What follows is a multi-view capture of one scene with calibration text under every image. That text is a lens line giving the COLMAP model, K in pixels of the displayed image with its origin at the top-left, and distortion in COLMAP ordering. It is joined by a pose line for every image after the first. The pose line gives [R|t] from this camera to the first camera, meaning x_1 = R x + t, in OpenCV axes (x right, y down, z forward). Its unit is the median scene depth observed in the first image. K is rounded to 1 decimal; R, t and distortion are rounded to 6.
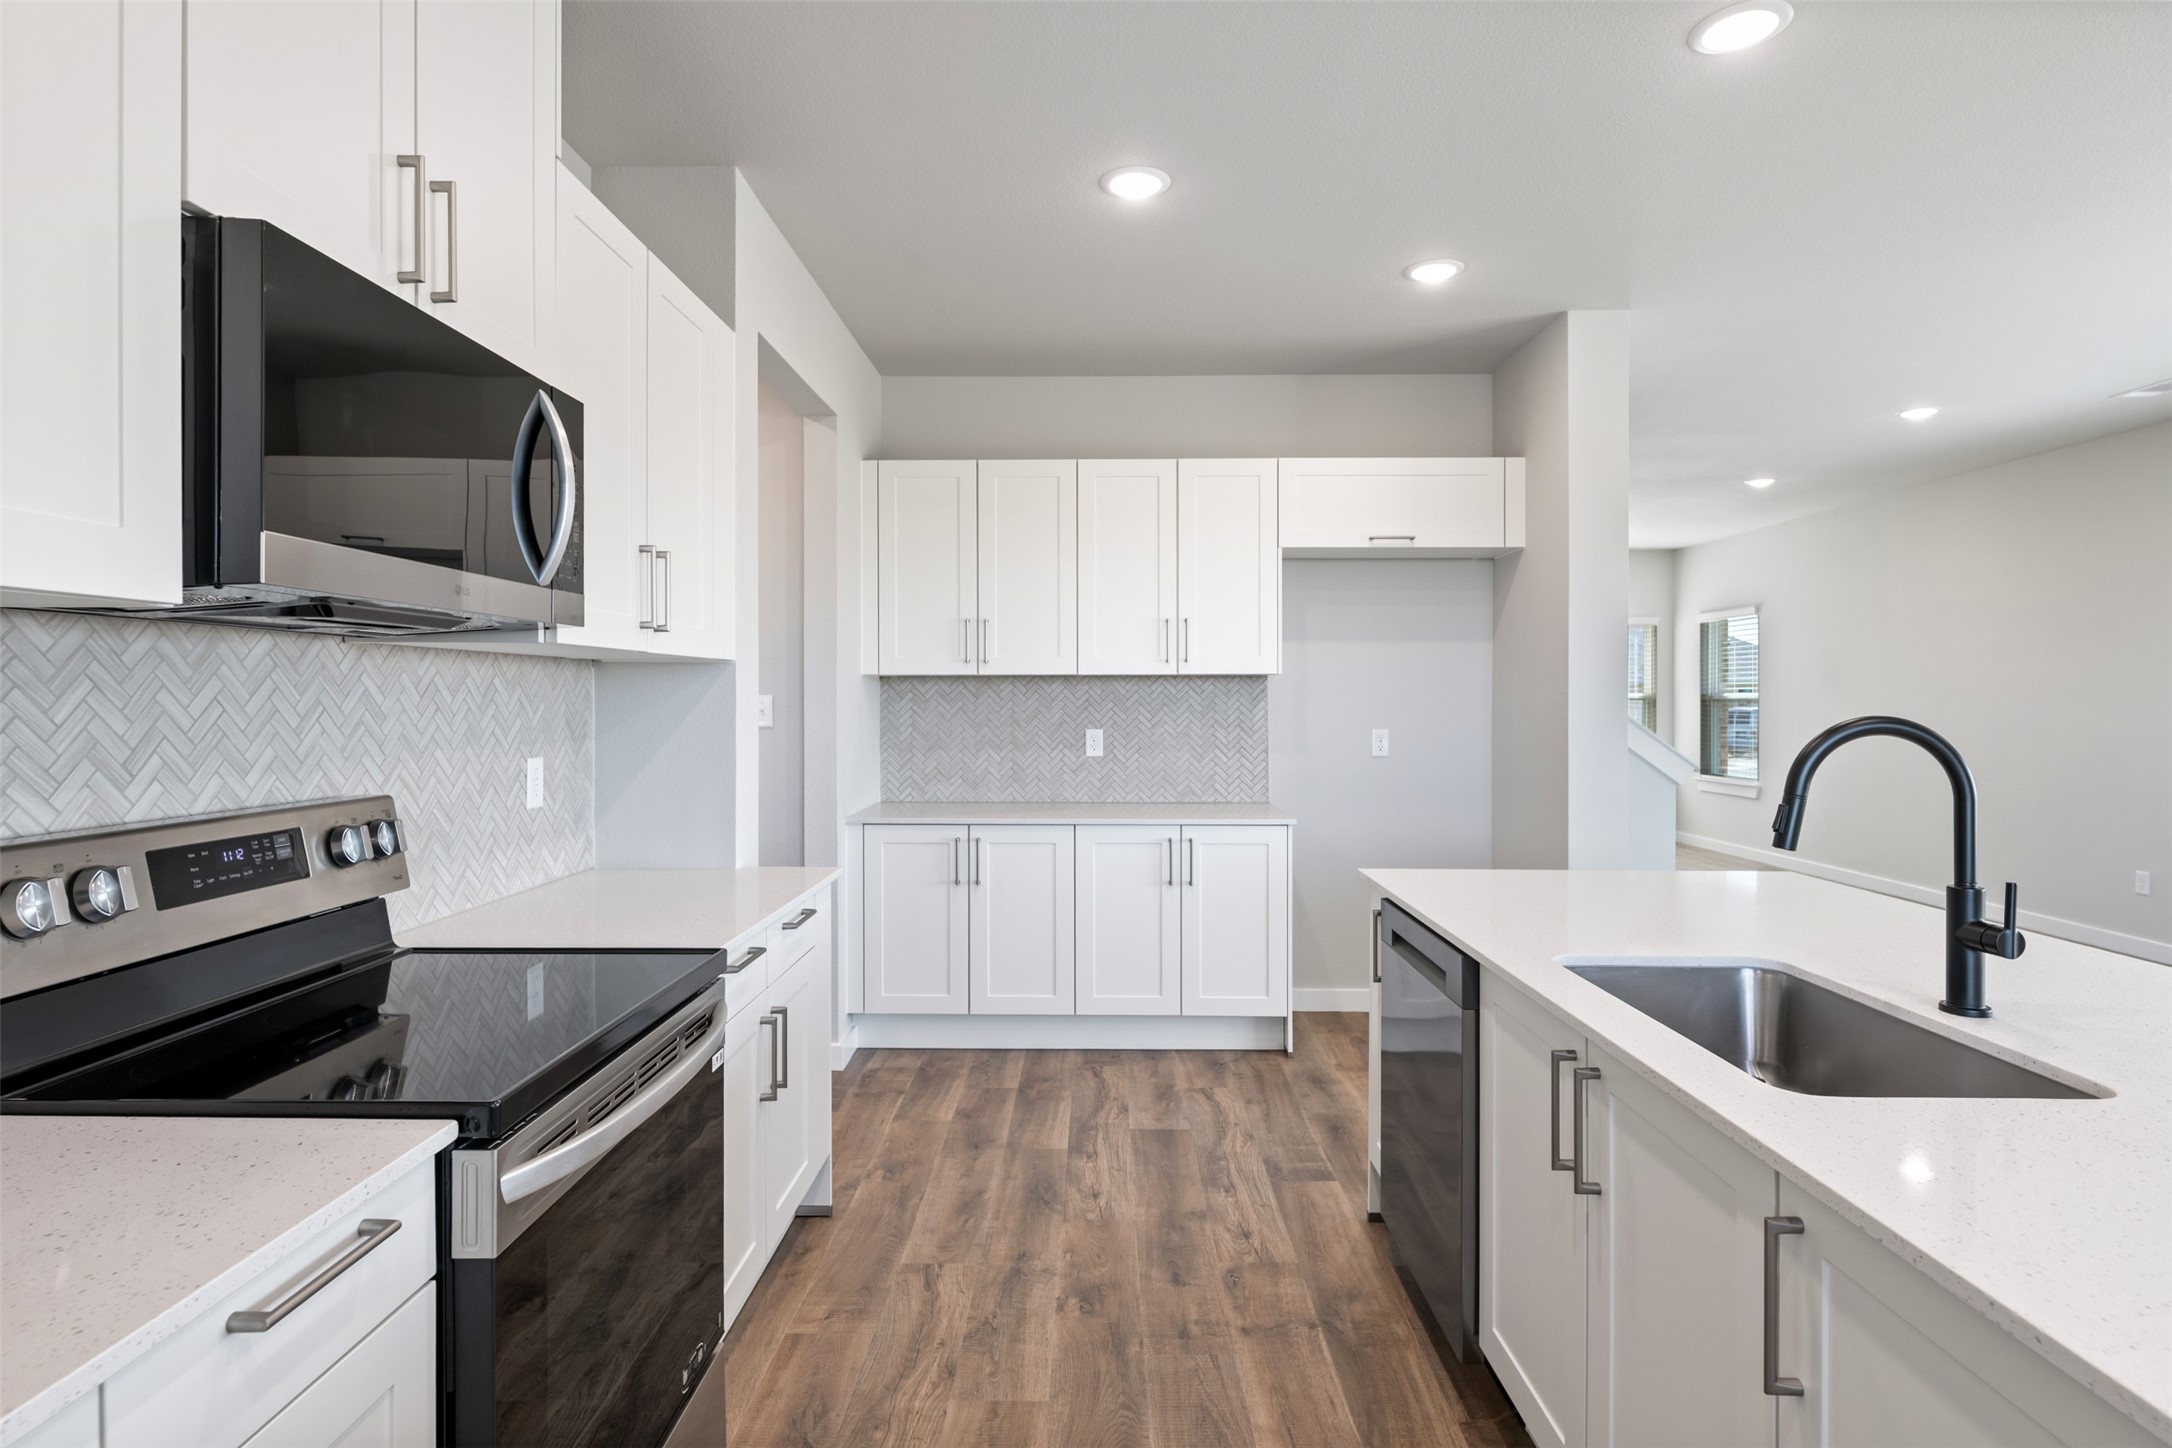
lens RADIAL K [[1102.7, 0, 1081.1], [0, 1102.7, 697.7], [0, 0, 1]] dist [0.000184, 0.000096]
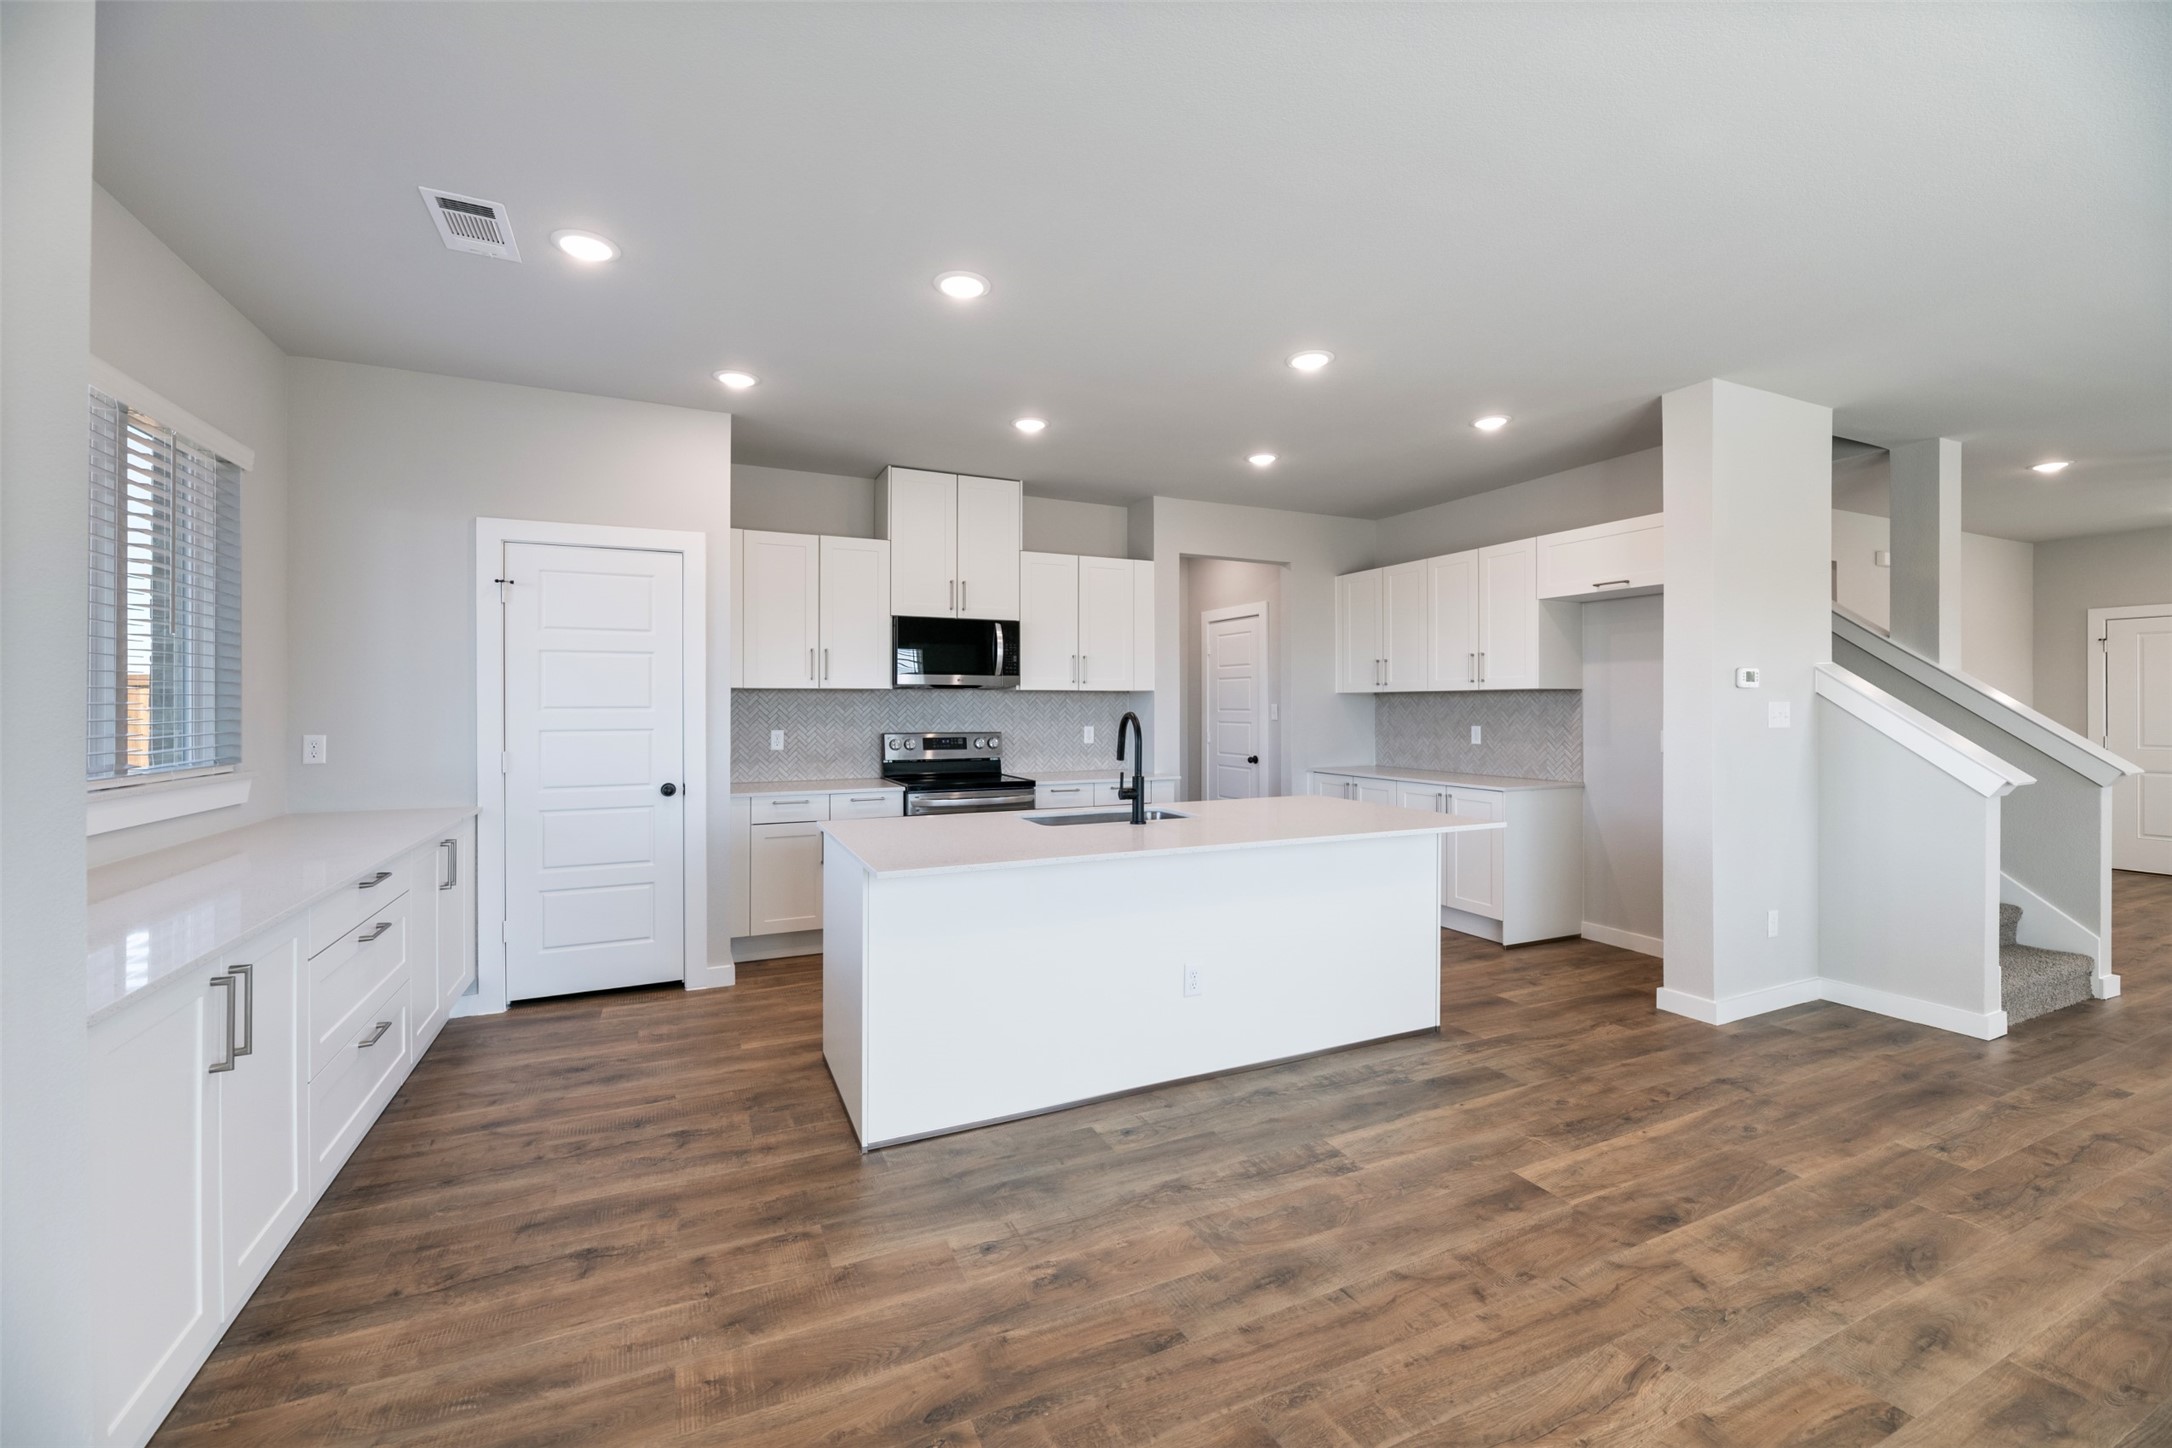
lens RADIAL K [[882.0, 0, 1081.9], [0, 882.0, 709.0], [0, 0, 1]] dist [-0.000124, -0.003361]
pose [[0.449937, 0.003177, -0.893055, 0.932700], [0.000100, 0.999993, 0.003607, 0.000708], [0.893061, -0.001712, 0.449933, -0.033920]]
